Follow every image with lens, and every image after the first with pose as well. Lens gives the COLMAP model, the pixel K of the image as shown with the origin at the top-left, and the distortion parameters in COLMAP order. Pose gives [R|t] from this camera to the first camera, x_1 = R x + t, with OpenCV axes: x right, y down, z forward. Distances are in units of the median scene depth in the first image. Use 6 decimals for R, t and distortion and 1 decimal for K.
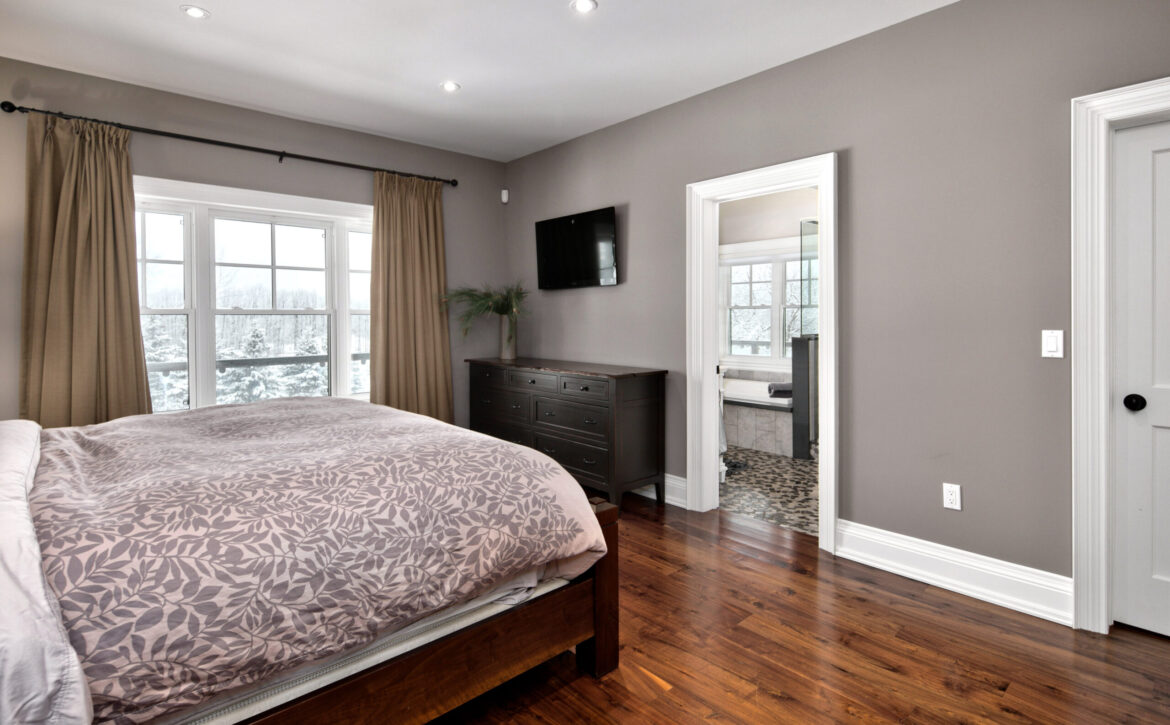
lens RADIAL K [[568.8, 0, 585.1], [0, 568.8, 315.0], [0, 0, 1]] dist [-0.000051, -0.000732]
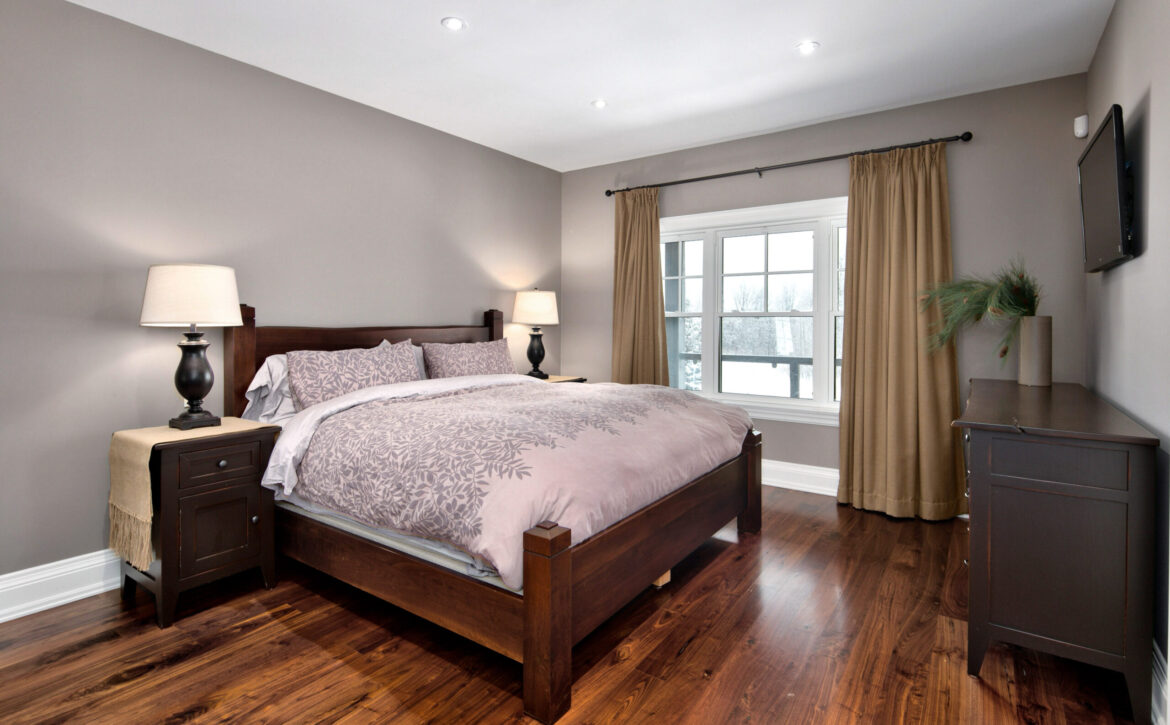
lens RADIAL K [[568.8, 0, 585.1], [0, 568.8, 315.0], [0, 0, 1]] dist [-0.000051, -0.000732]
pose [[0.217901, -0.005906, -0.975953, 1.129509], [0.002229, 0.999982, -0.005554, 0.002152], [0.975968, -0.000966, 0.217910, 1.074877]]
